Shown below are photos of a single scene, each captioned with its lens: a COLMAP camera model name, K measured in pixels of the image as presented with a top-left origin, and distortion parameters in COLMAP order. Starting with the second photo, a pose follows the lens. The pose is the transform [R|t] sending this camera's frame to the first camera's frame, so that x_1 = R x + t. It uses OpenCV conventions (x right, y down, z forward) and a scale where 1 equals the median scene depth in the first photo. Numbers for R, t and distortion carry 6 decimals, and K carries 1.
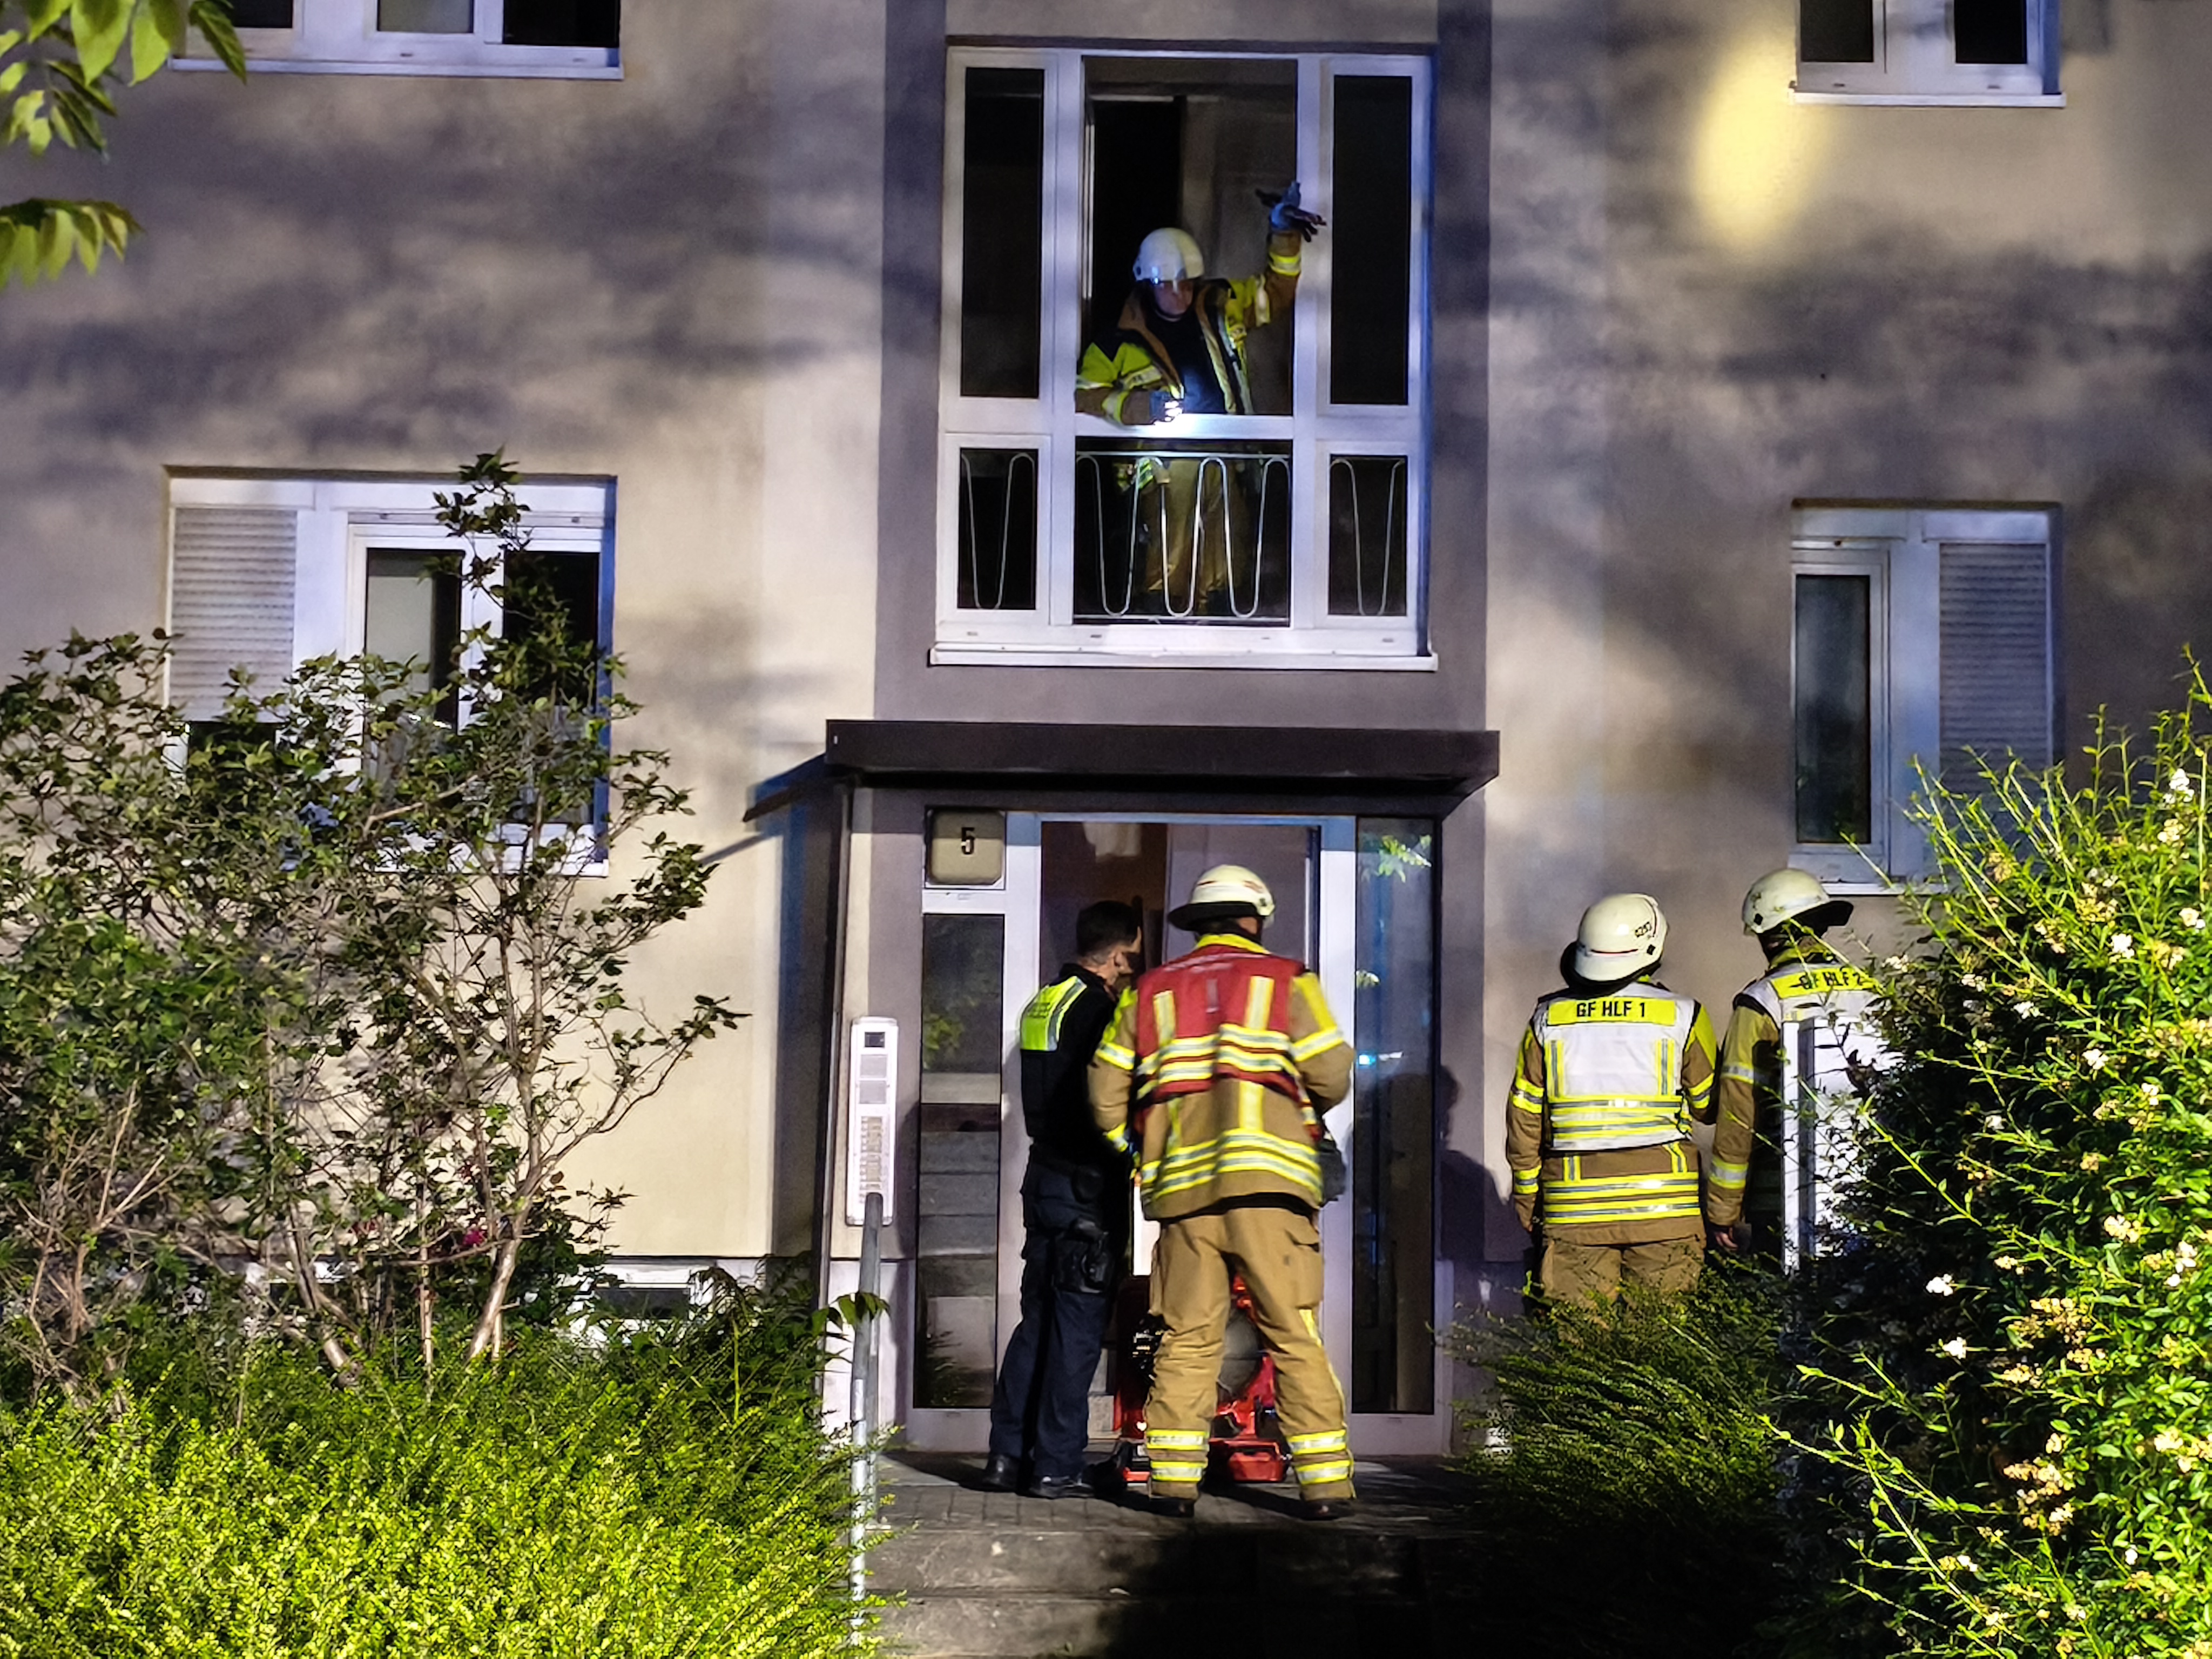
lens RADIAL K [[4383.7, 0, 1142.4], [0, 4383.7, 779.7], [0, 0, 1]] dist [0.301455, -1.684241]
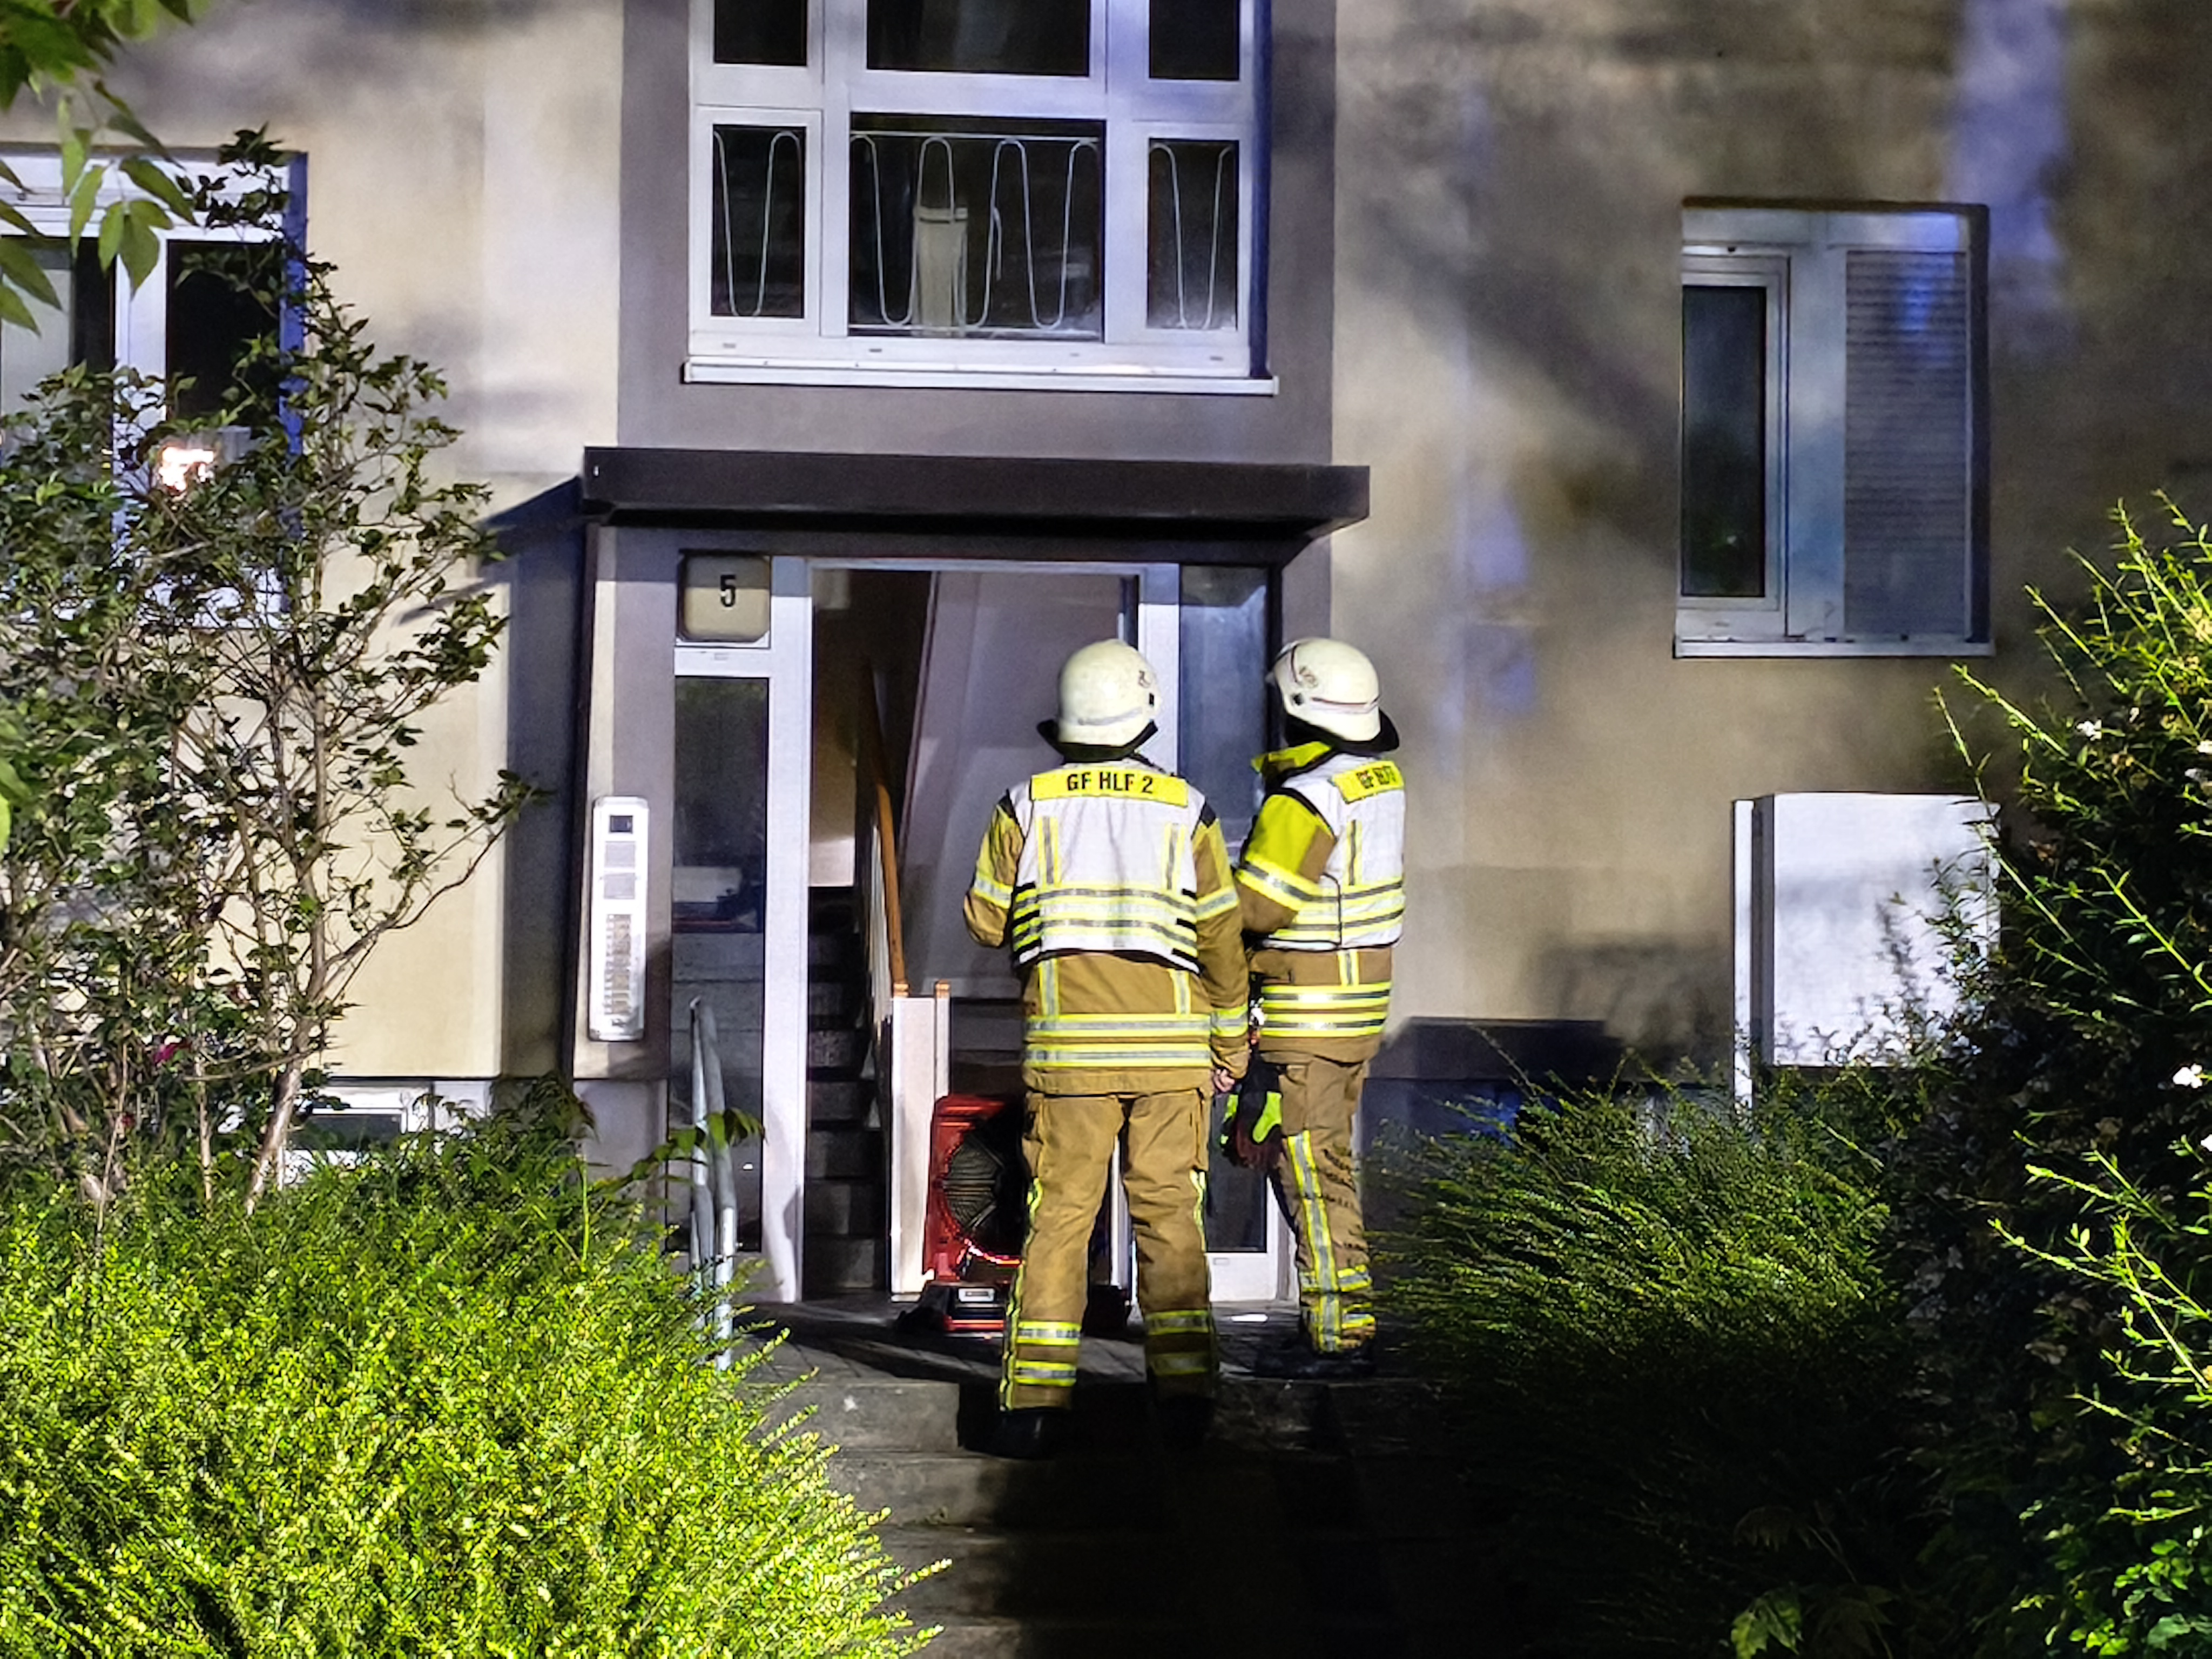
lens RADIAL K [[5360.2, 0, 1104.9], [0, 5360.2, 783.4], [0, 0, 1]] dist [0.173997, -0.797899]
pose [[0.995037, 0.000507, 0.099501, -0.070561], [-0.005449, 0.998764, 0.049408, -0.000502], [-0.099353, -0.049705, 0.993810, -0.040884]]
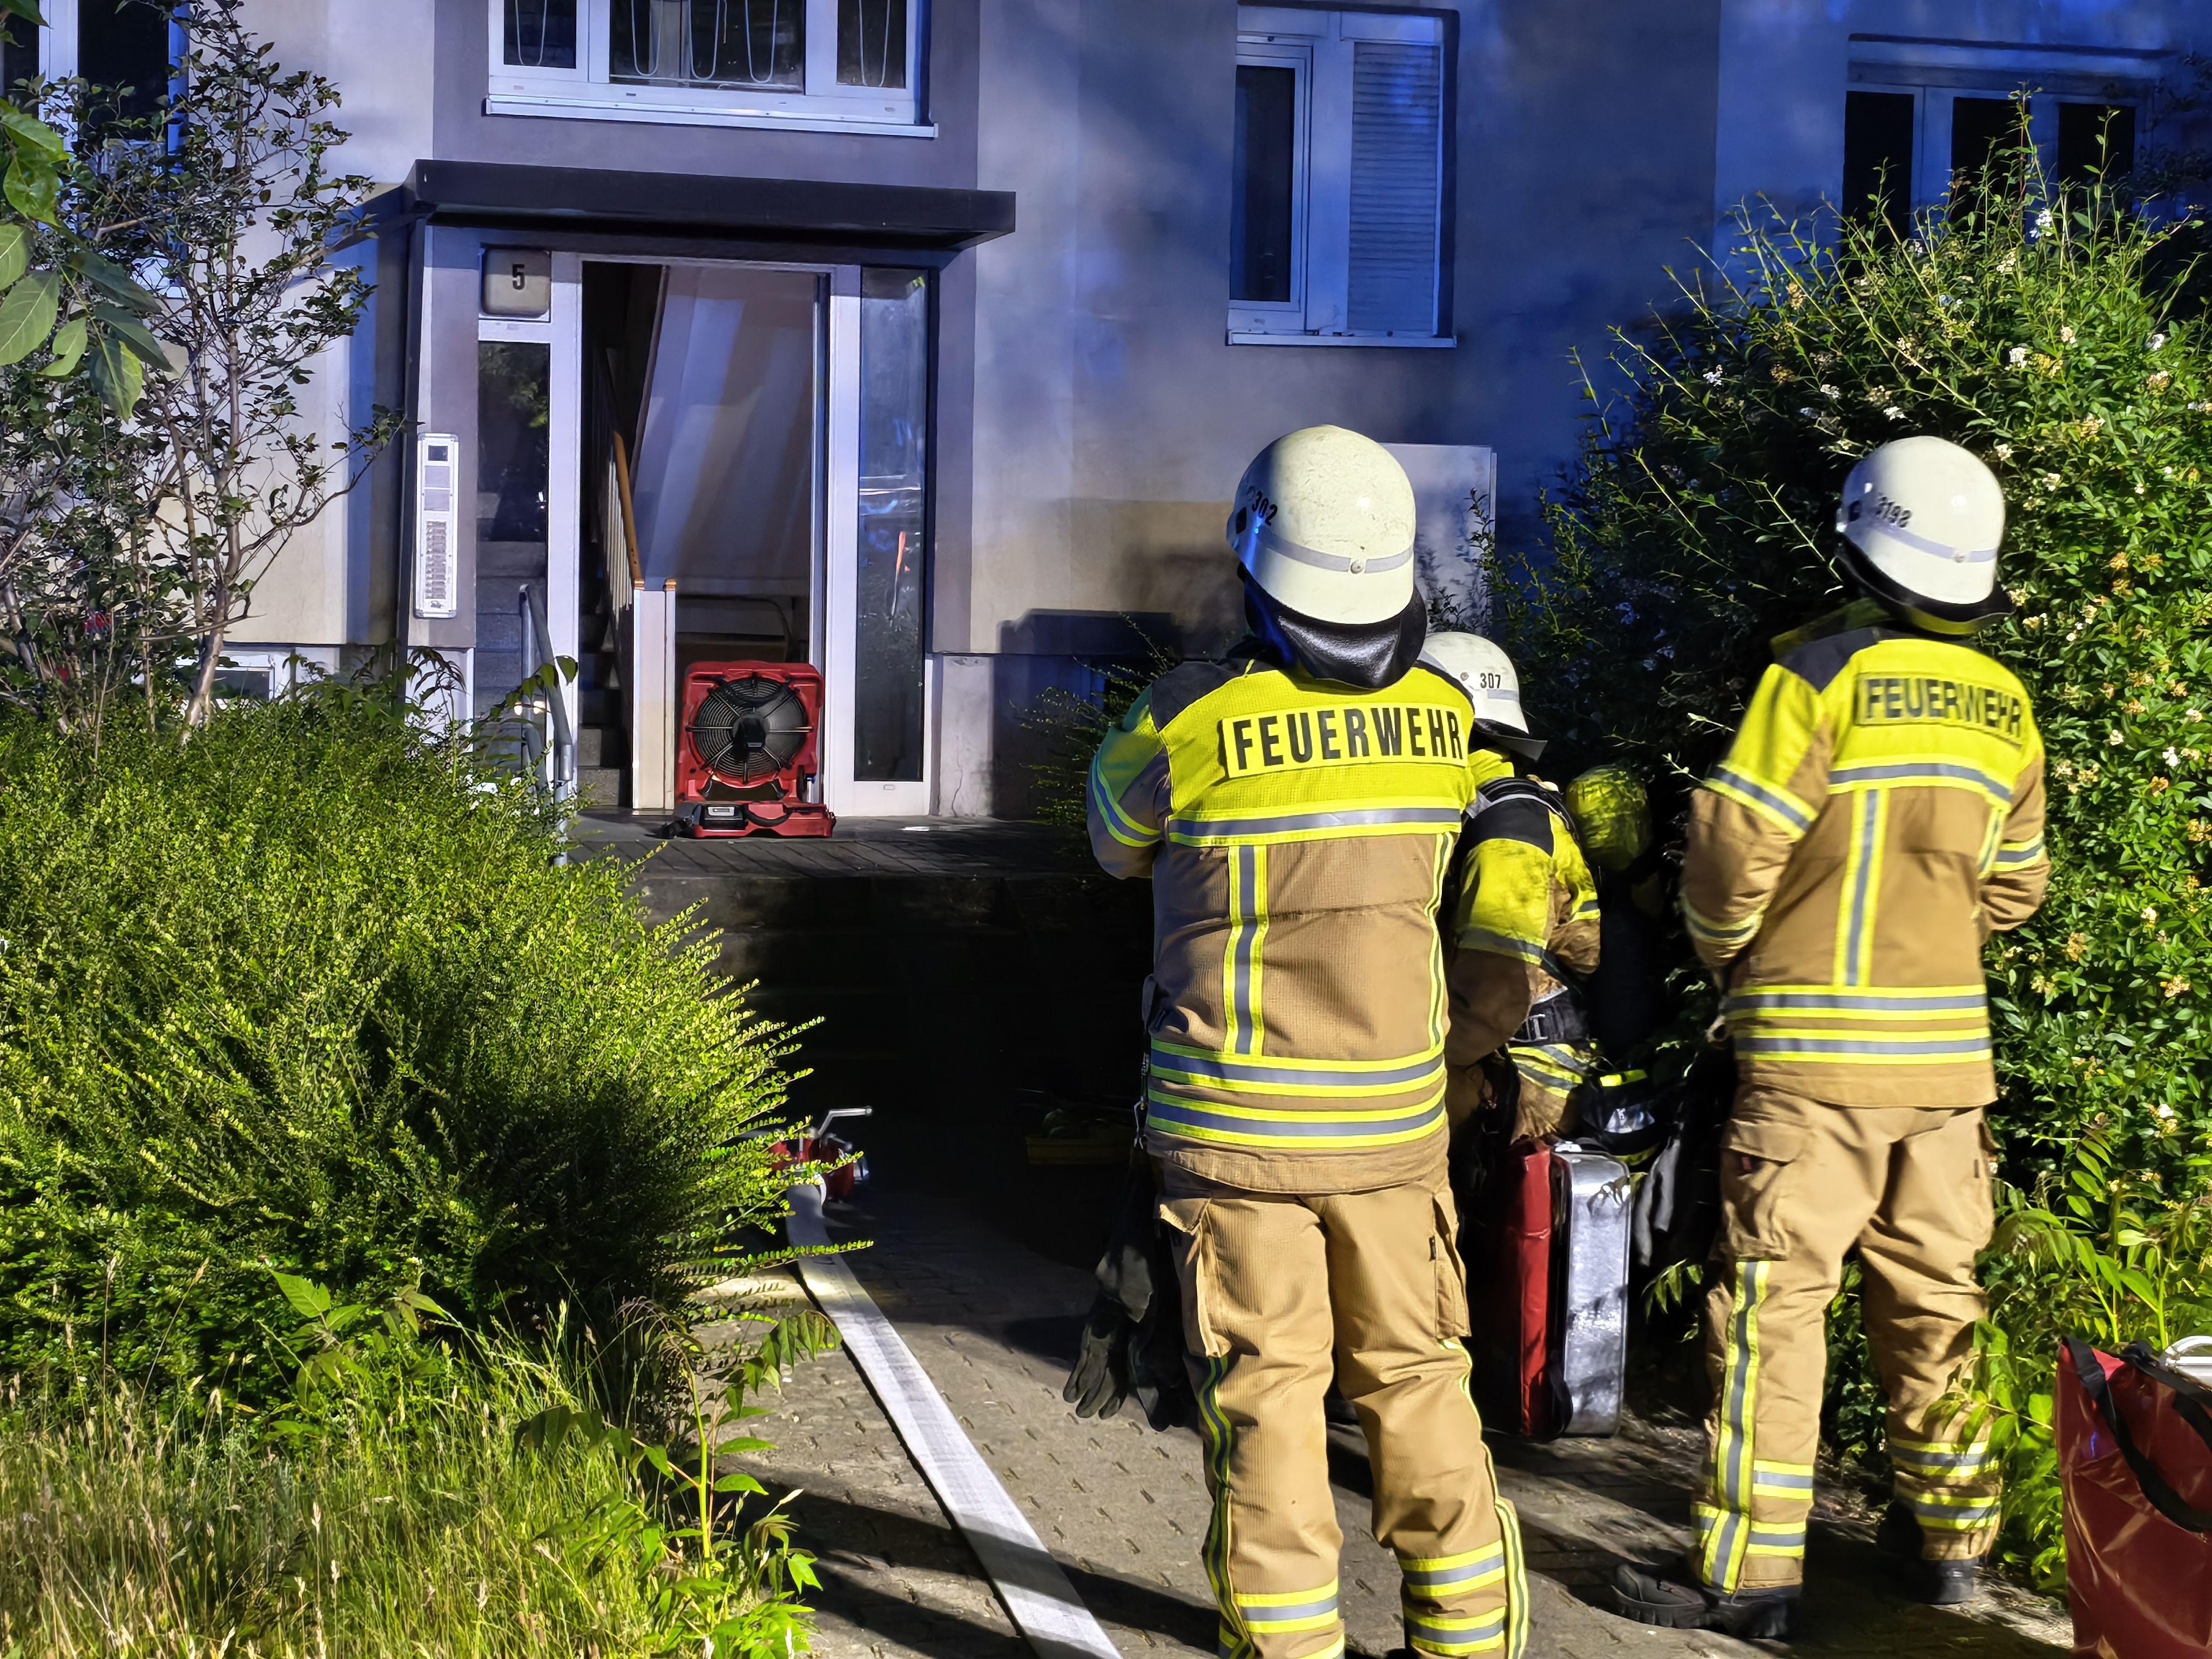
lens RADIAL K [[3700.6, 0, 1117.4], [0, 3700.6, 826.0], [0, 0, 1]] dist [0.181793, -0.881742]
pose [[0.975627, -0.005463, 0.219368, -0.100022], [-0.027247, 0.988938, 0.145805, 0.009735], [-0.217738, -0.148228, 0.964686, 0.031546]]
